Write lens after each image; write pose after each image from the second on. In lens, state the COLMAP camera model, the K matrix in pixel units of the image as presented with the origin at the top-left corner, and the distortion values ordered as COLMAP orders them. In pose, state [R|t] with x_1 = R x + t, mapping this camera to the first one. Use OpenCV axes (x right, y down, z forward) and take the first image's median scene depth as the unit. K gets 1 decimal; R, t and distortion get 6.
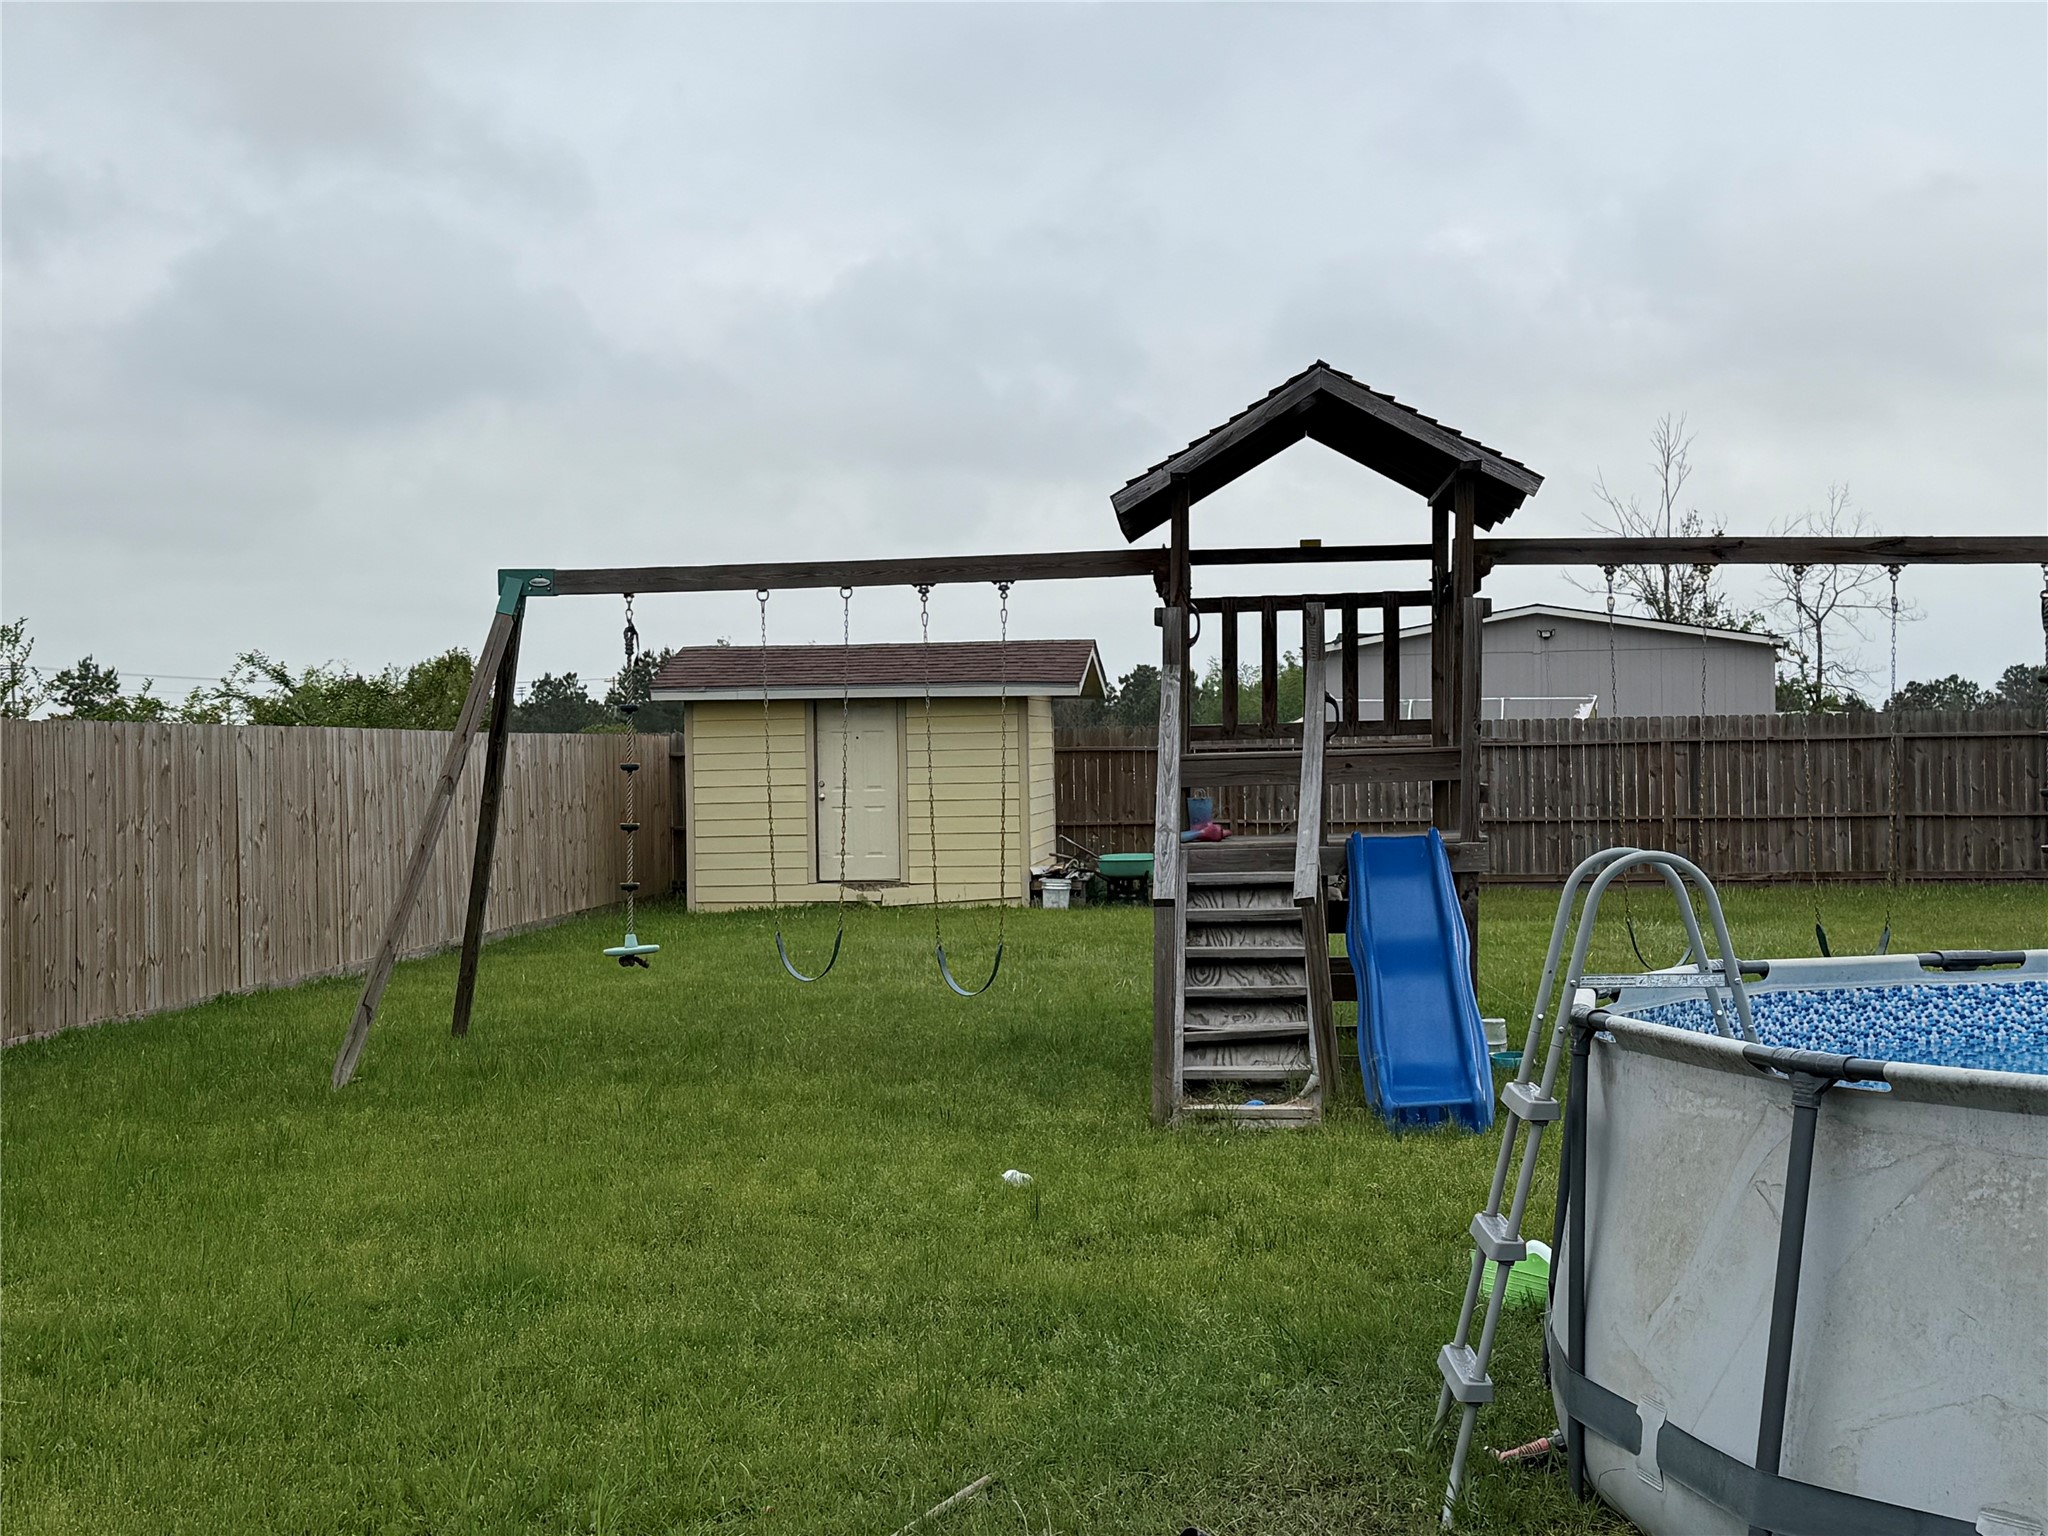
lens RADIAL K [[2845.4, 0, 1020.6], [0, 2845.4, 764.0], [0, 0, 1]] dist [0.198984, 0.000000]
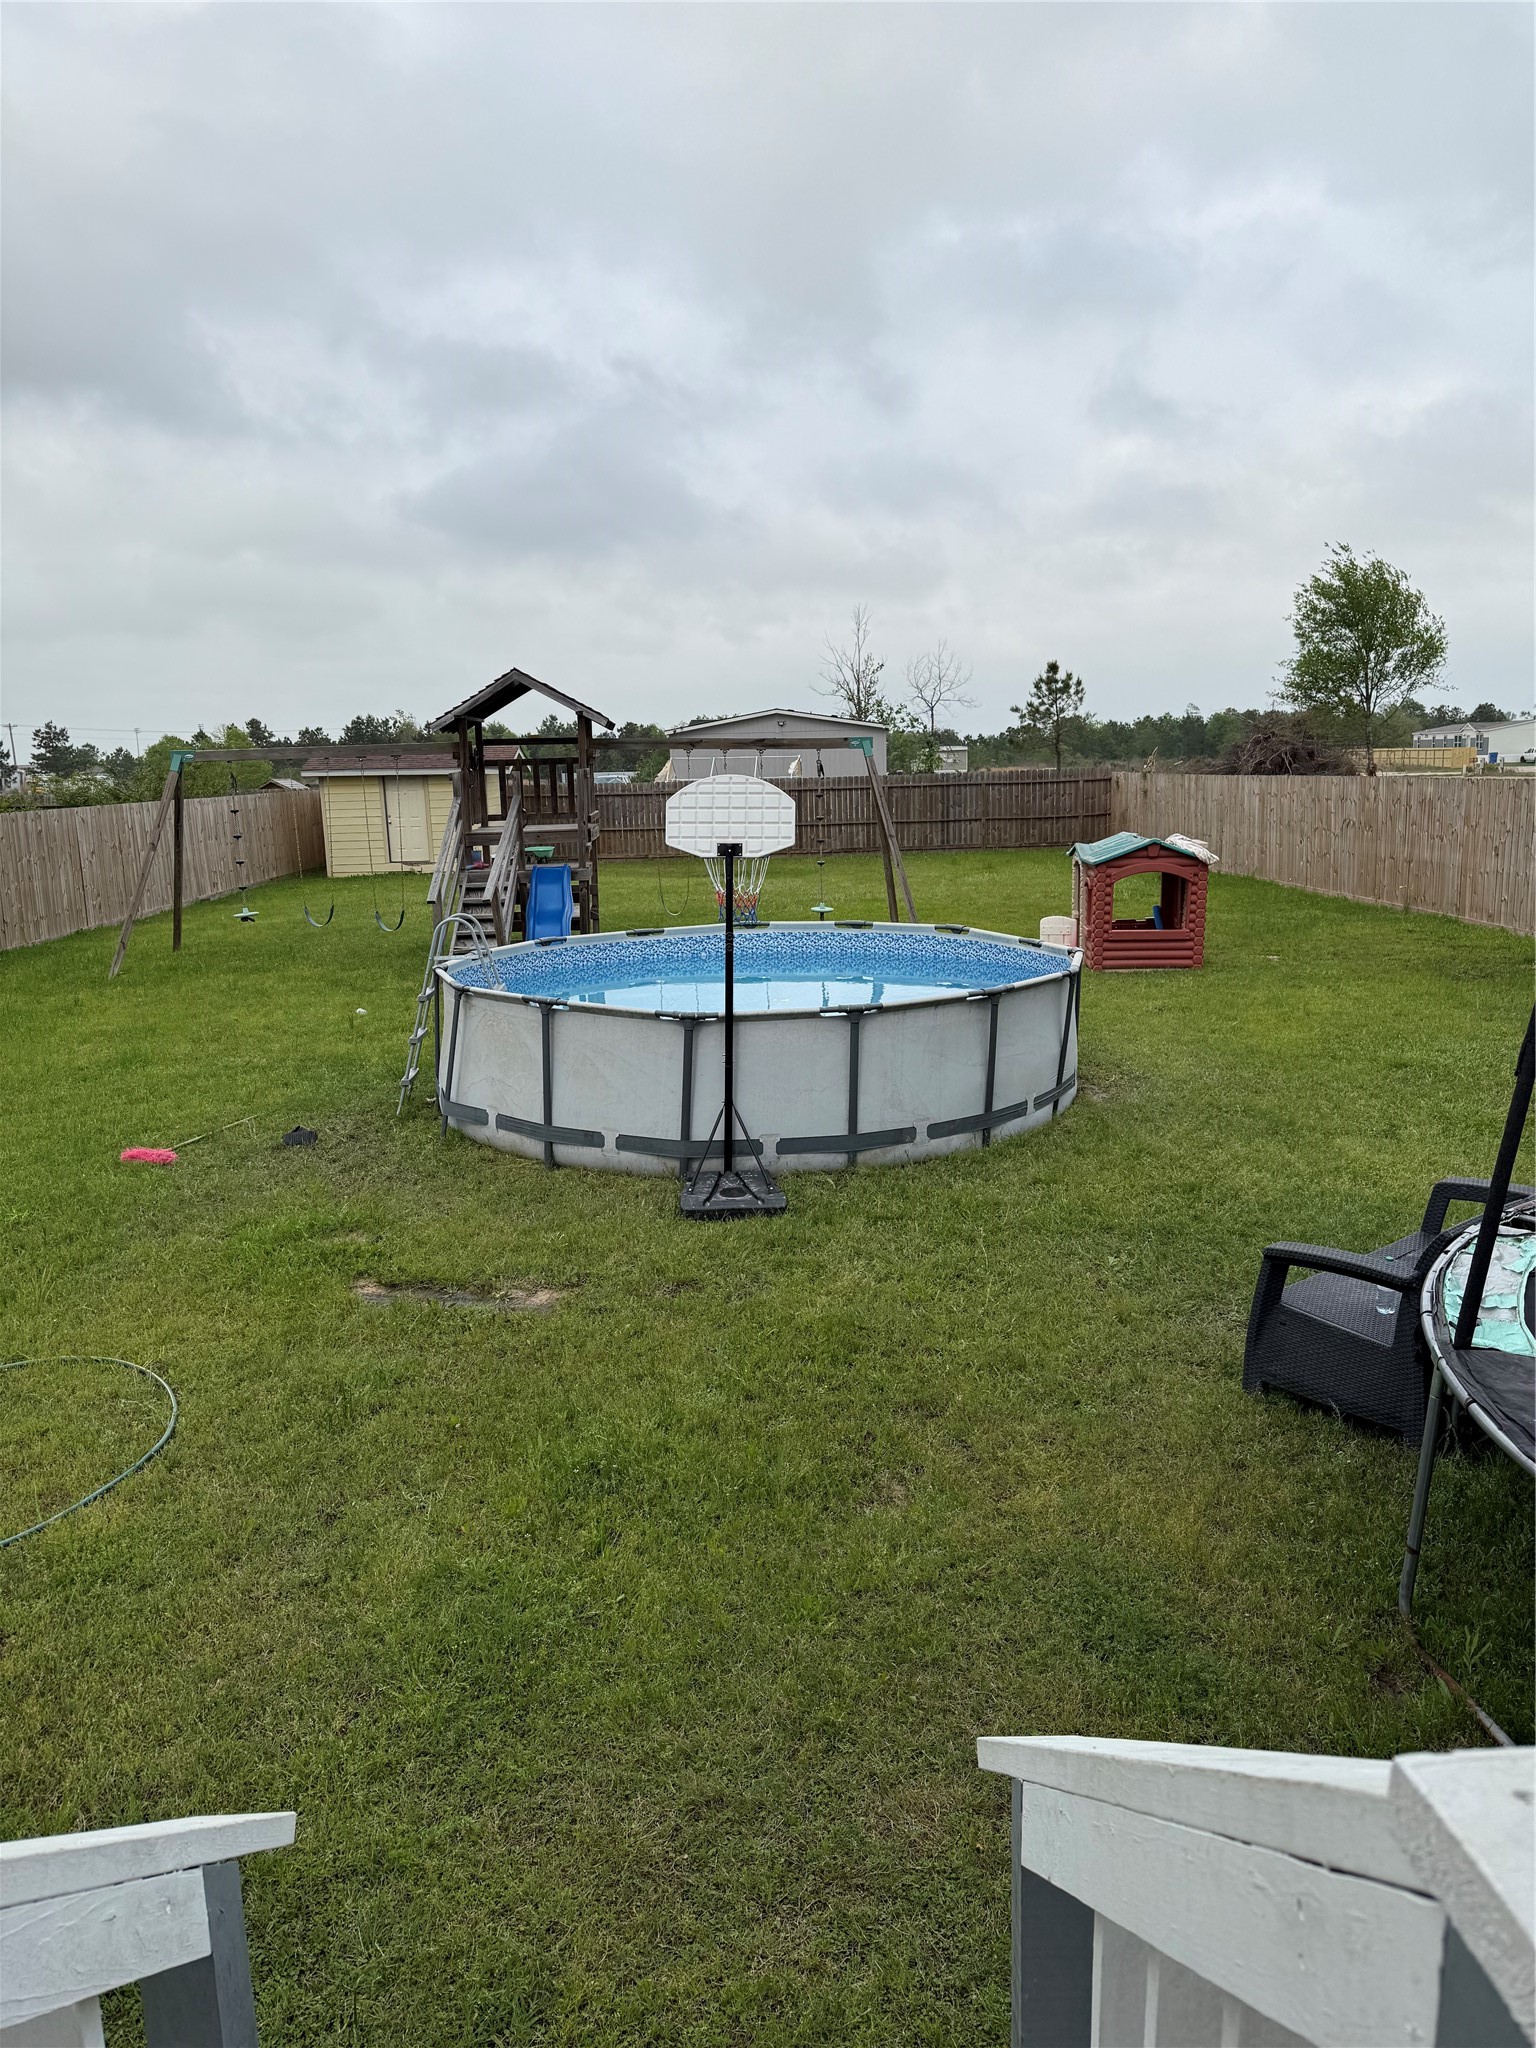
lens RADIAL K [[1448.0, 0, 776.8], [0, 1448.0, 1029.5], [0, 0, 1]] dist [0.055936, -0.042267]
pose [[0.990361, -0.035017, 0.134009, 0.105169], [0.011015, 0.984362, 0.175813, -0.038152], [-0.138070, -0.172642, 0.975260, -0.196107]]
